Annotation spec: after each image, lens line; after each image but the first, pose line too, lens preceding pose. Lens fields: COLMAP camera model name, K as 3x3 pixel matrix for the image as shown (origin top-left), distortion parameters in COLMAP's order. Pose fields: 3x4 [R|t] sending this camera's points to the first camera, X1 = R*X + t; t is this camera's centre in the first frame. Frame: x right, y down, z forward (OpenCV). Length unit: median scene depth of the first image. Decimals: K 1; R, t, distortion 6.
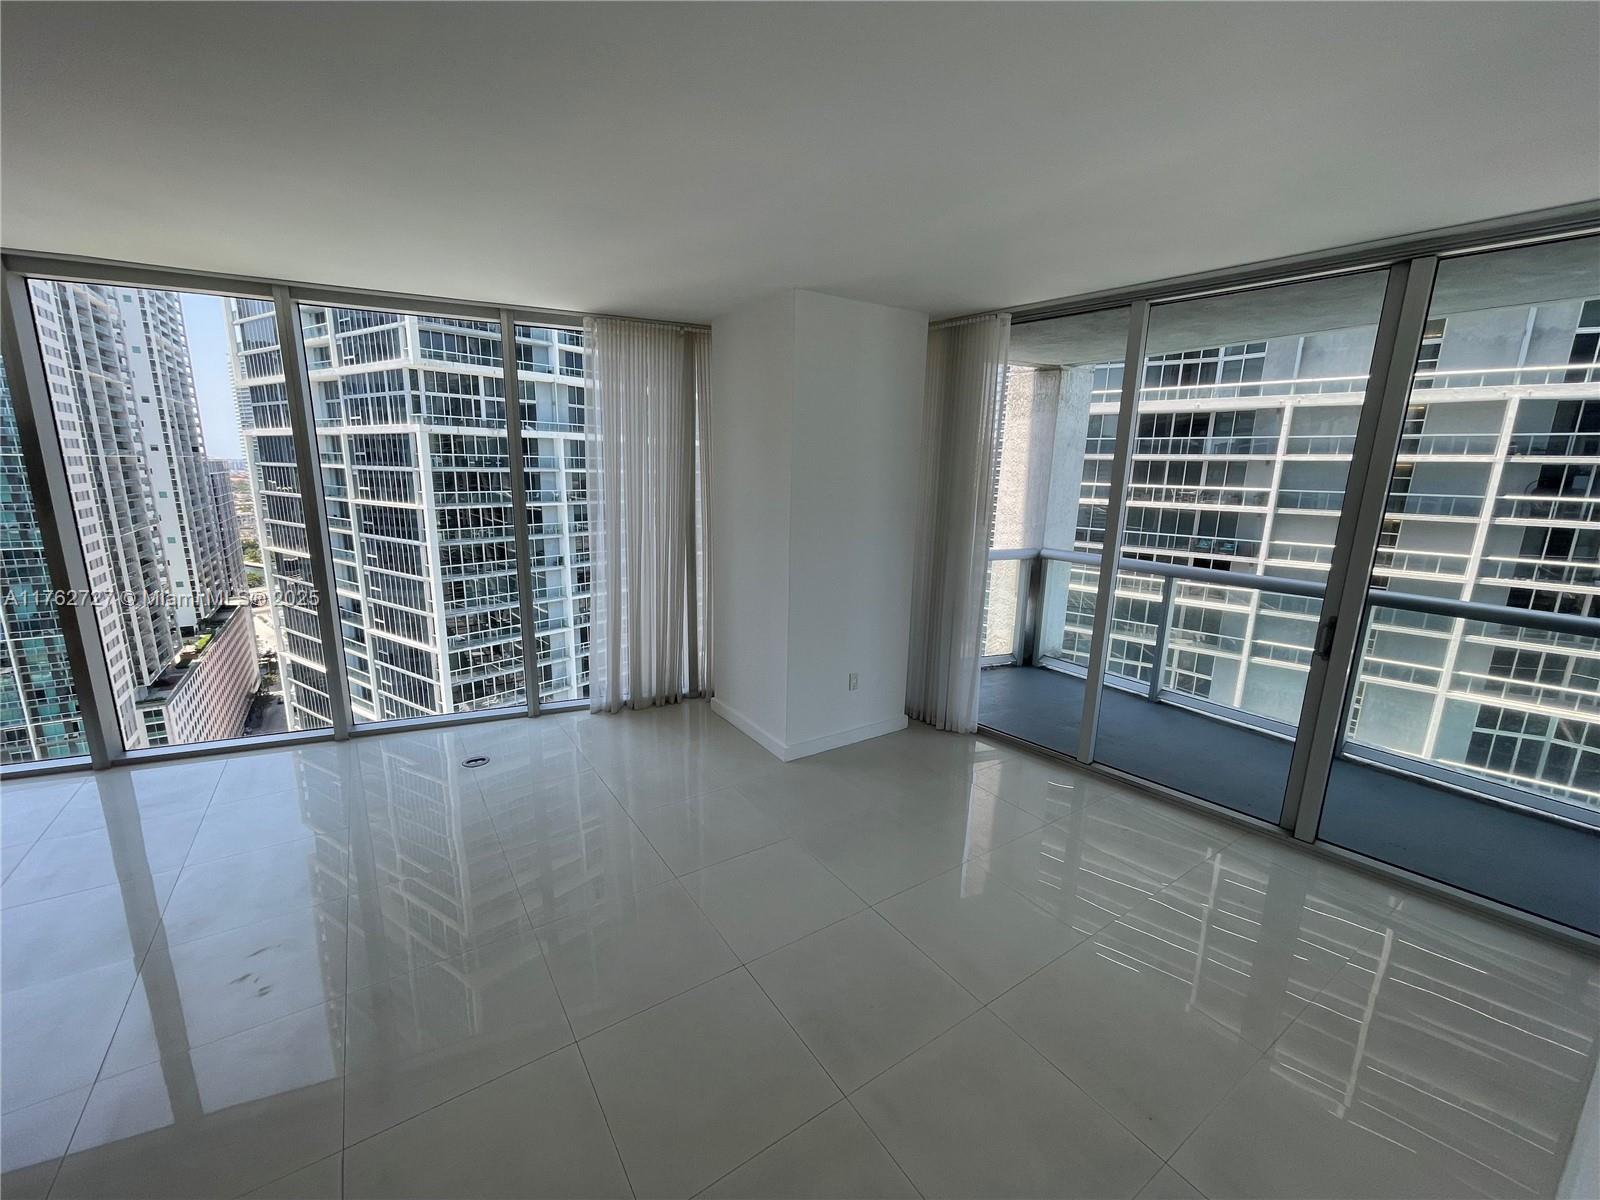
lens RADIAL K [[644.0, 0, 794.5], [0, 644.0, 604.8], [0, 0, 1]] dist [-0.000023, 0.000374]
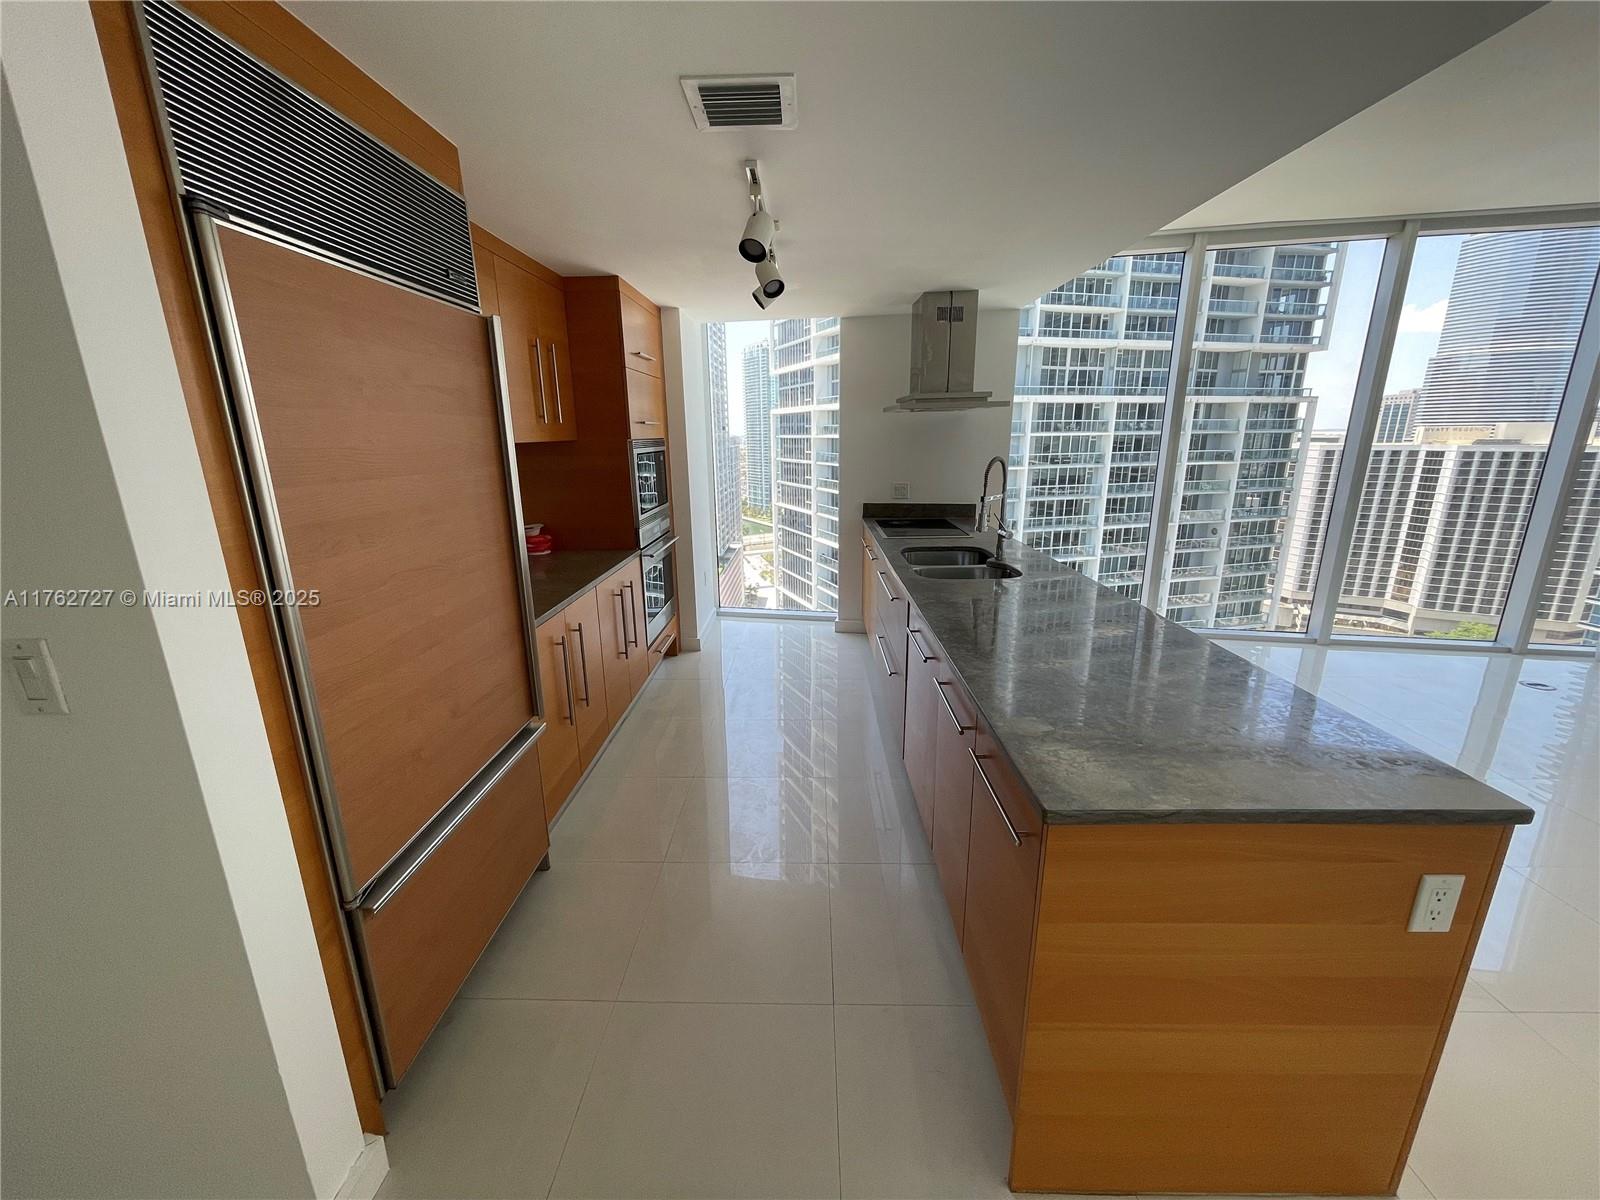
lens RADIAL K [[644.0, 0, 794.5], [0, 644.0, 604.8], [0, 0, 1]] dist [-0.000023, 0.000374]
pose [[0.816557, 0.120335, -0.564583, -0.069119], [-0.092875, 0.992676, 0.077254, 0.011933], [0.569745, -0.010646, 0.821753, -0.036607]]
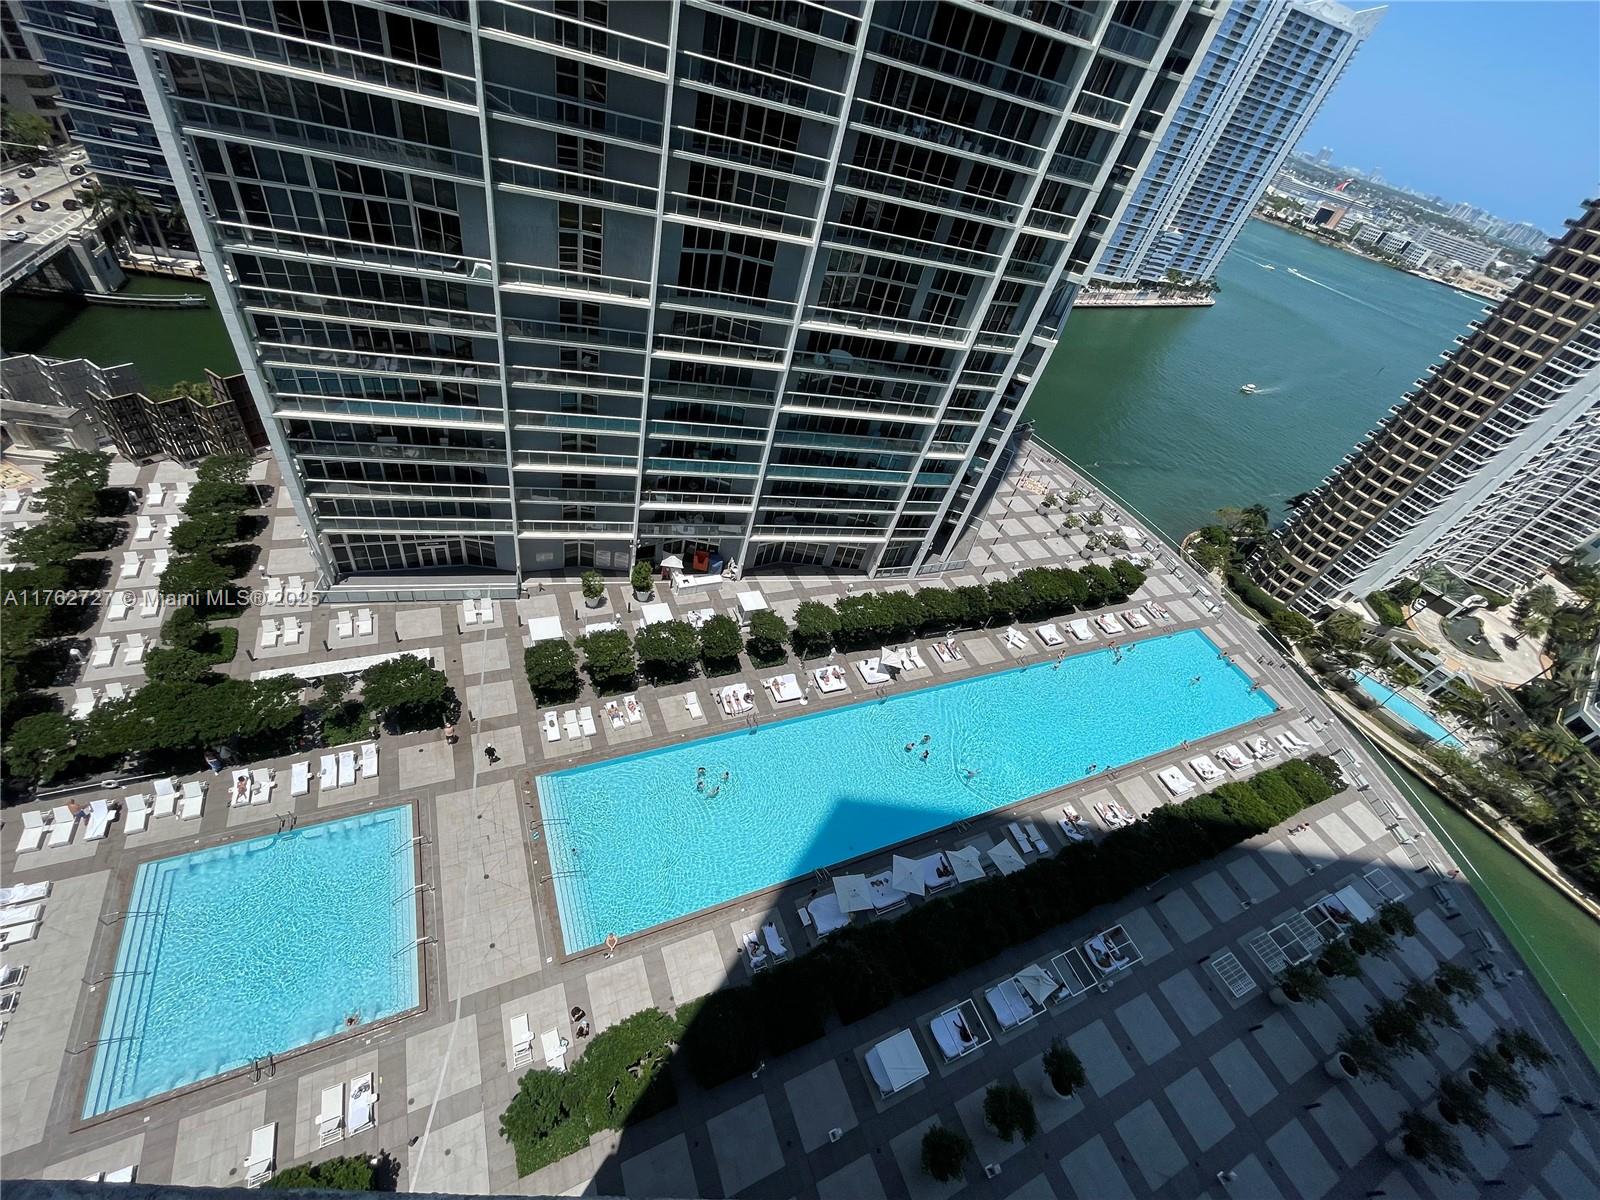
lens RADIAL K [[646.2, 0, 793.9], [0, 646.2, 605.5], [0, 0, 1]] dist [0.000396, 0.000204]
pose [[0.548550, -0.497489, 0.672010, 0.066605], [-0.039730, 0.787310, 0.615276, -0.013168], [-0.835173, -0.364209, 0.412114, 0.100010]]
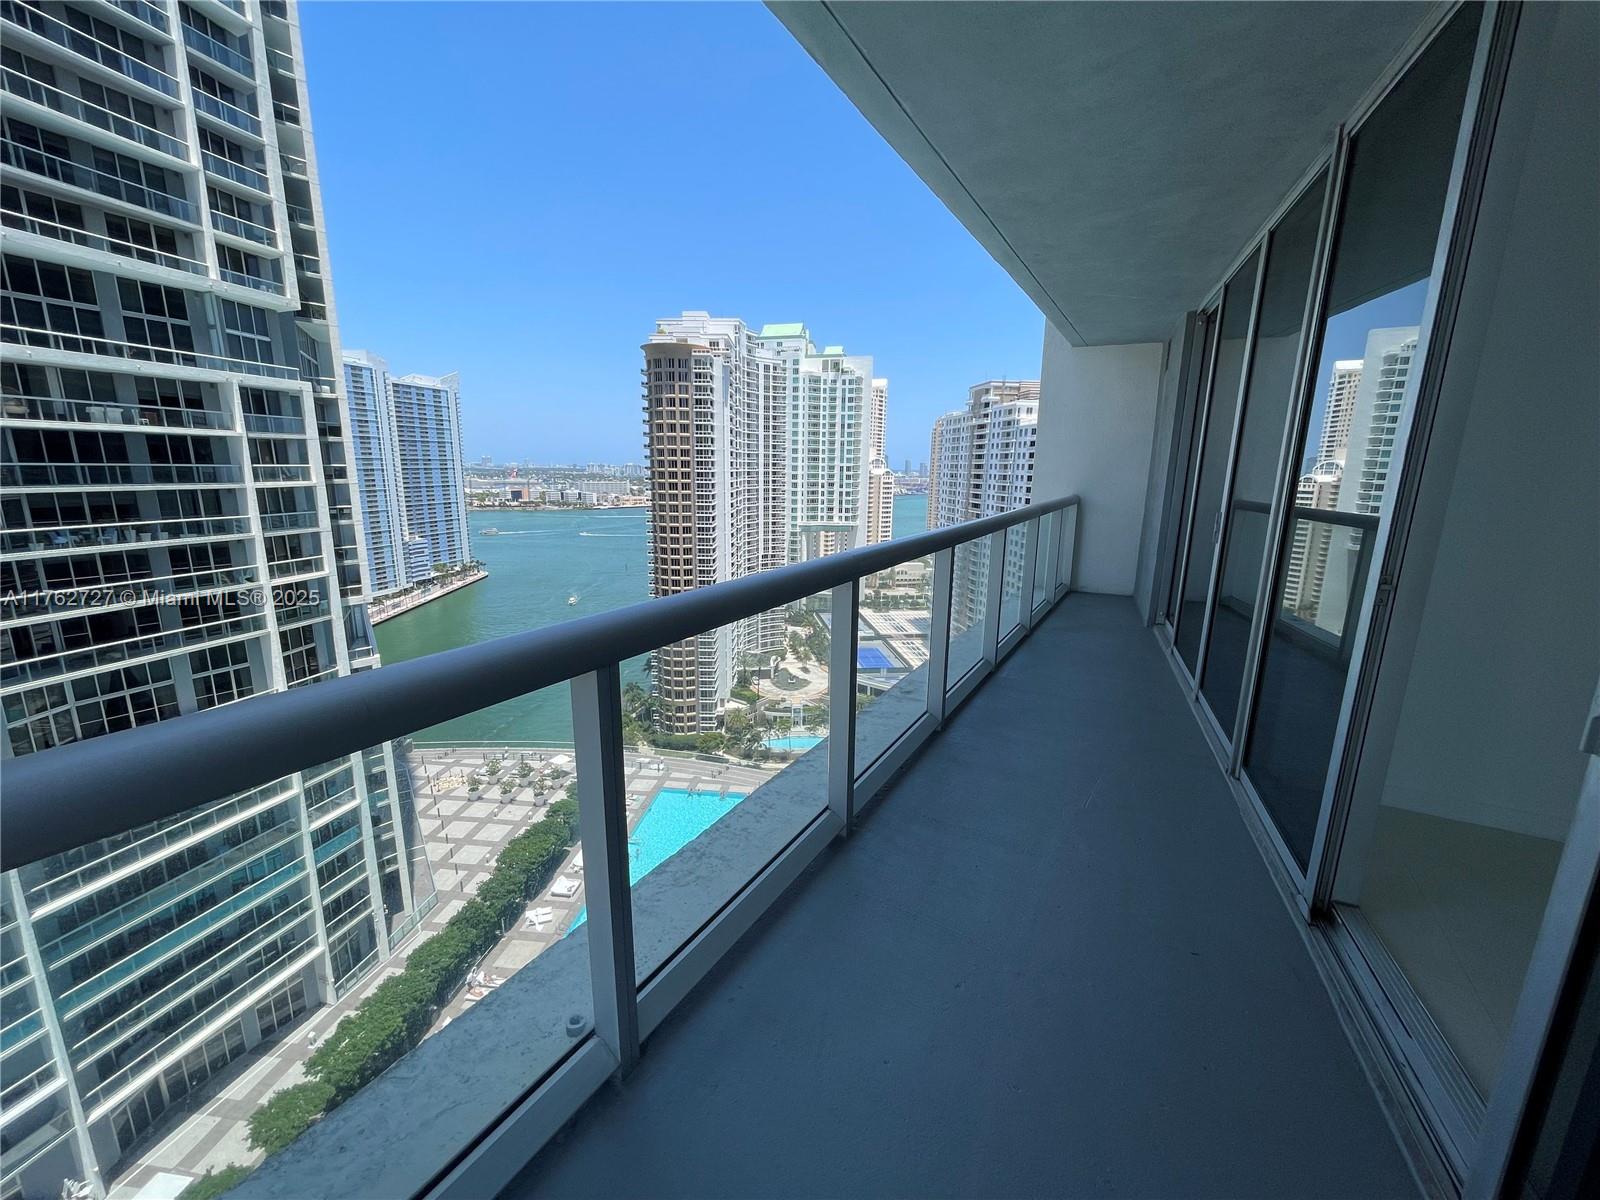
lens RADIAL K [[646.2, 0, 793.9], [0, 646.2, 605.5], [0, 0, 1]] dist [0.000396, 0.000204]
pose [[-0.436162, -0.216680, 0.873391, 0.032687], [0.168389, 0.933780, 0.315754, -0.013283], [-0.883973, 0.284790, -0.370793, 0.103338]]
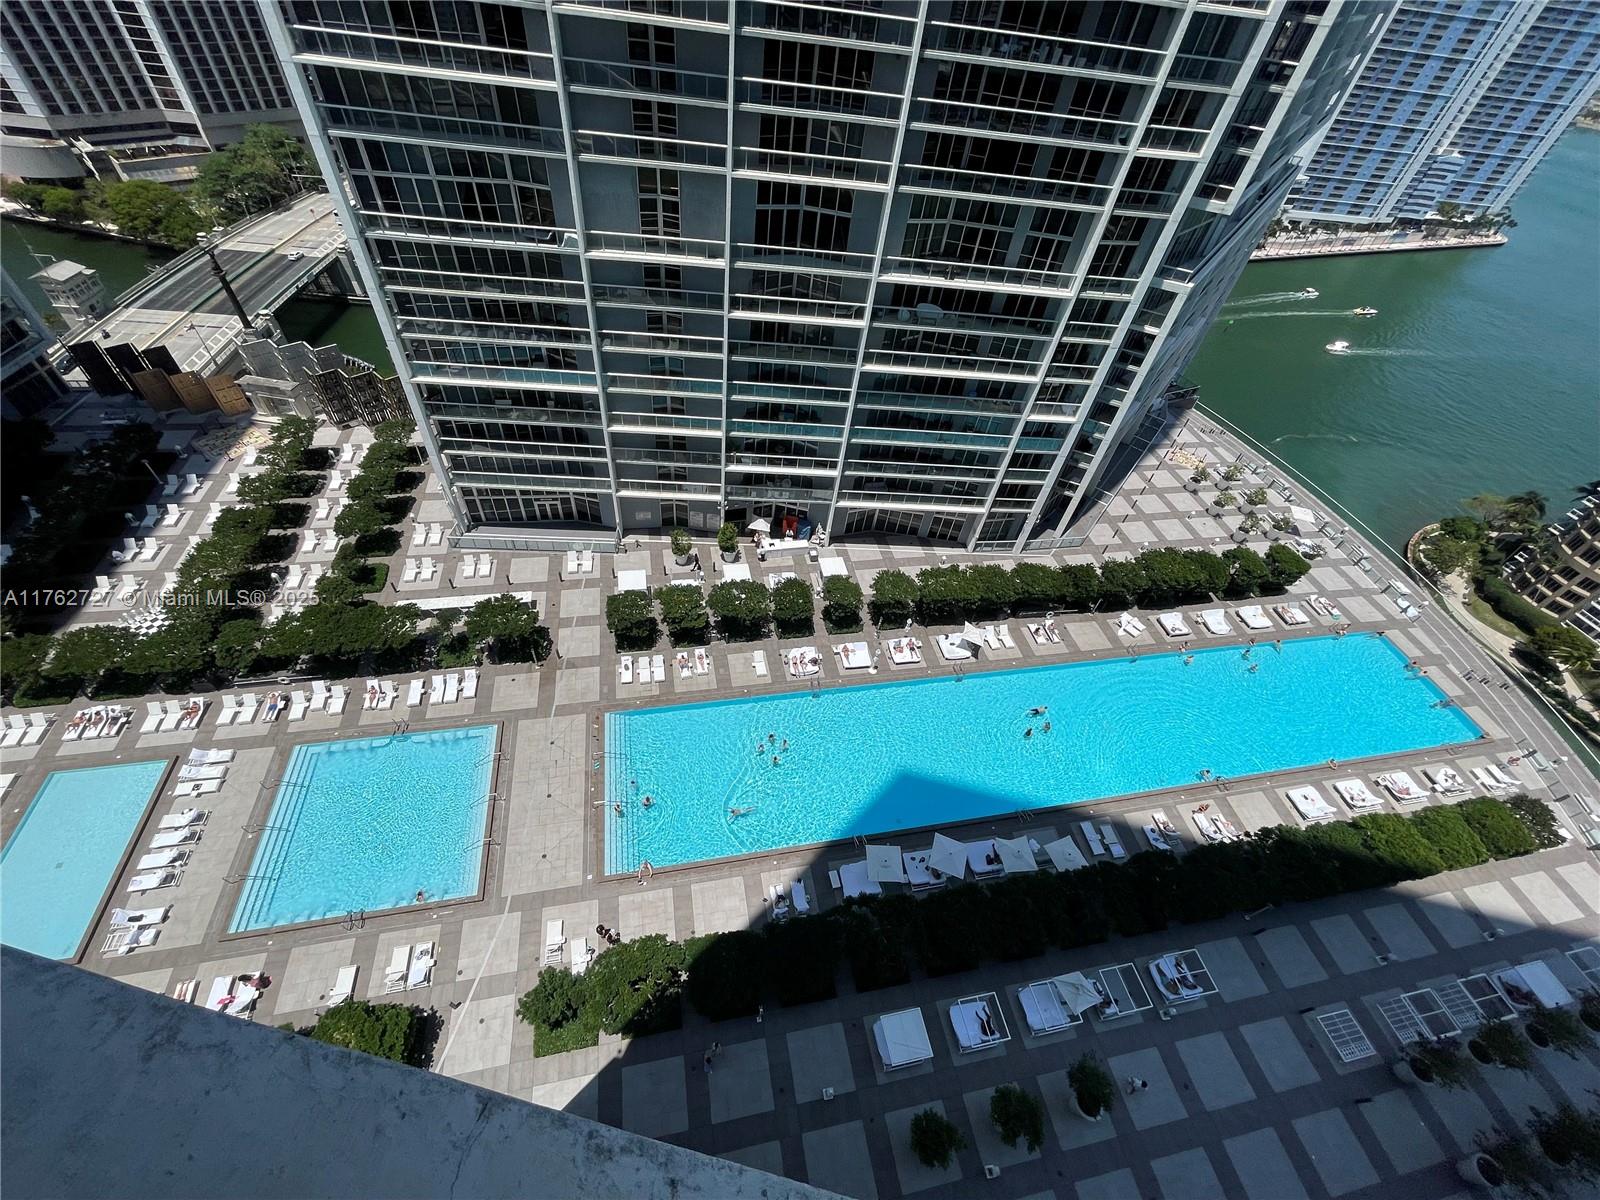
lens RADIAL K [[648.3, 0, 793.3], [0, 648.3, 604.9], [0, 0, 1]] dist [-0.000259, -0.000511]
pose [[0.721232, -0.475130, 0.504060, 0.136139], [0.064488, 0.770576, 0.634077, 0.010369], [-0.689686, -0.424810, 0.586404, -0.001896]]
